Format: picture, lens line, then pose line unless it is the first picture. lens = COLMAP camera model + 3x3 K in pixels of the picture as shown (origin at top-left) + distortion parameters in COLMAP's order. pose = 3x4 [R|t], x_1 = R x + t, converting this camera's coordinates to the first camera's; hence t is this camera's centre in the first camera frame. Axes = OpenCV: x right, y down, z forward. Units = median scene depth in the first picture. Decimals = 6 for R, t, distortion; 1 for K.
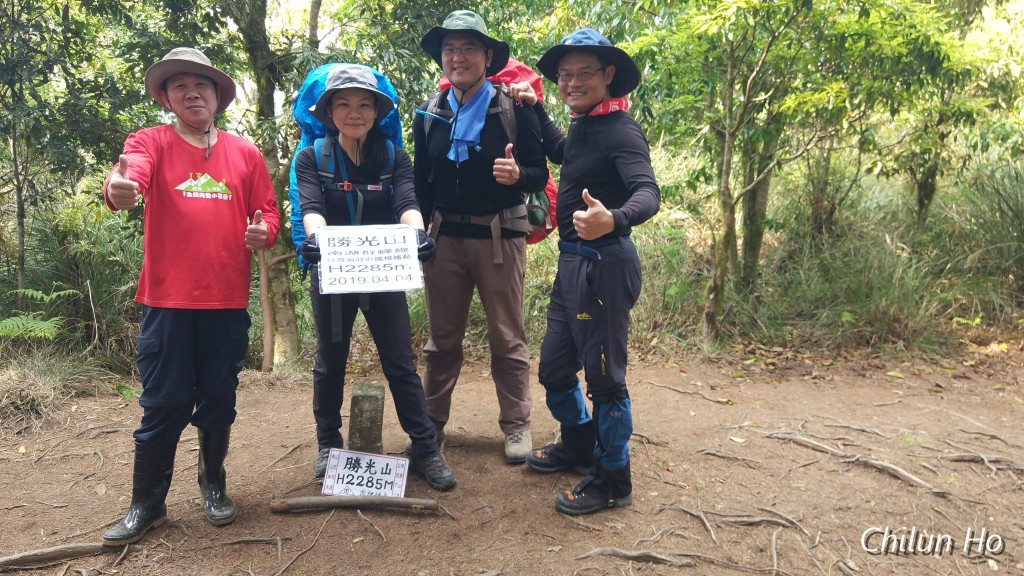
lens RADIAL K [[768.6, 0, 509.4], [0, 768.6, 289.9], [0, 0, 1]] dist [0.072769, -0.092600]
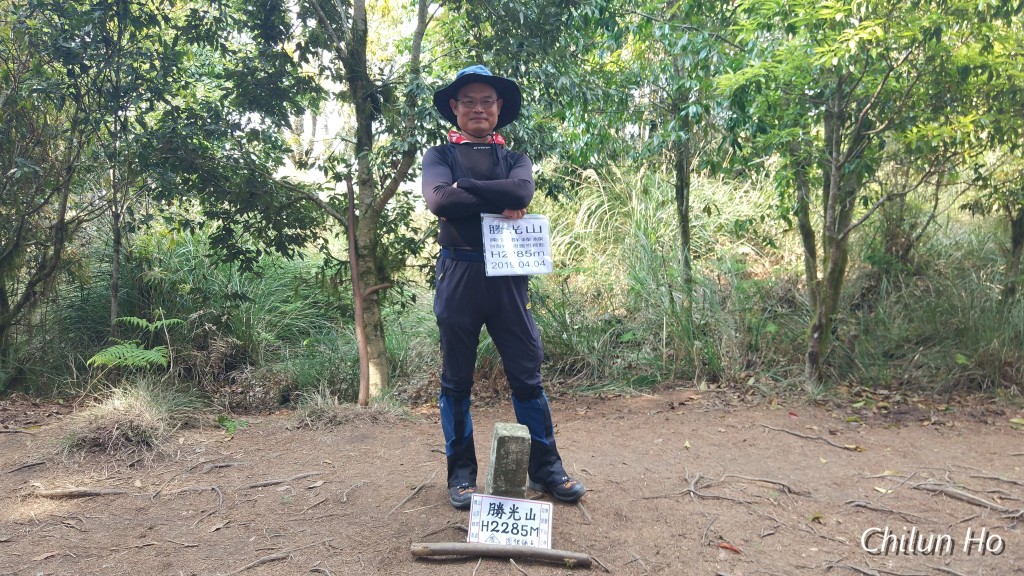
lens RADIAL K [[768.6, 0, 511.2], [0, 768.6, 291.5], [0, 0, 1]] dist [0.072769, -0.092600]
pose [[0.999448, 0.015375, -0.029453, -0.097848], [-0.016501, 0.999128, -0.038366, -0.003055], [0.028837, 0.038831, 0.998830, 0.025990]]
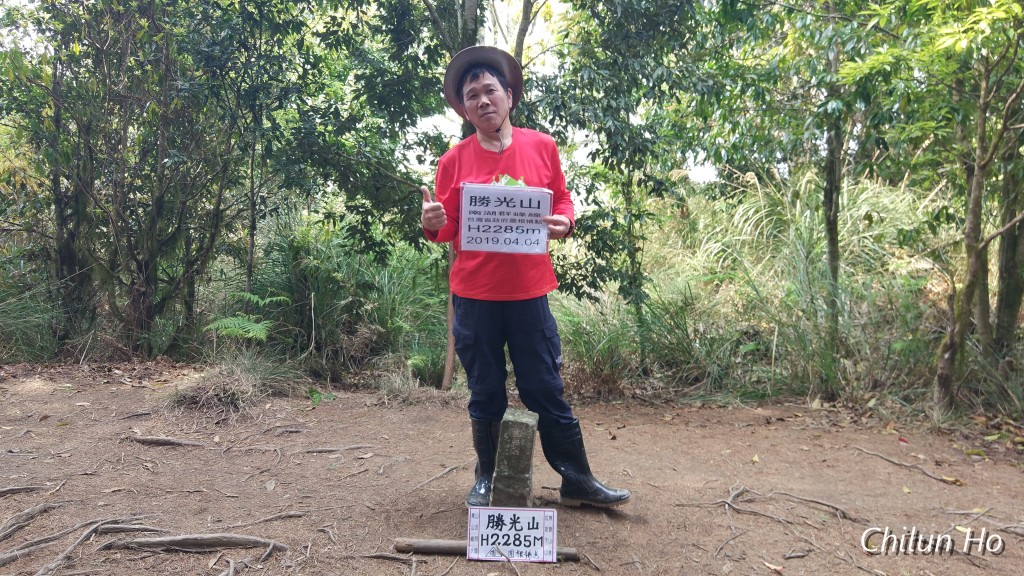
lens RADIAL K [[768.6, 0, 510.8], [0, 768.6, 292.2], [0, 0, 1]] dist [0.072769, -0.092600]
pose [[0.960023, 0.064562, -0.272374, 0.033064], [-0.077299, 0.996348, -0.036281, 0.007615], [0.269037, 0.055885, 0.961507, 0.046813]]
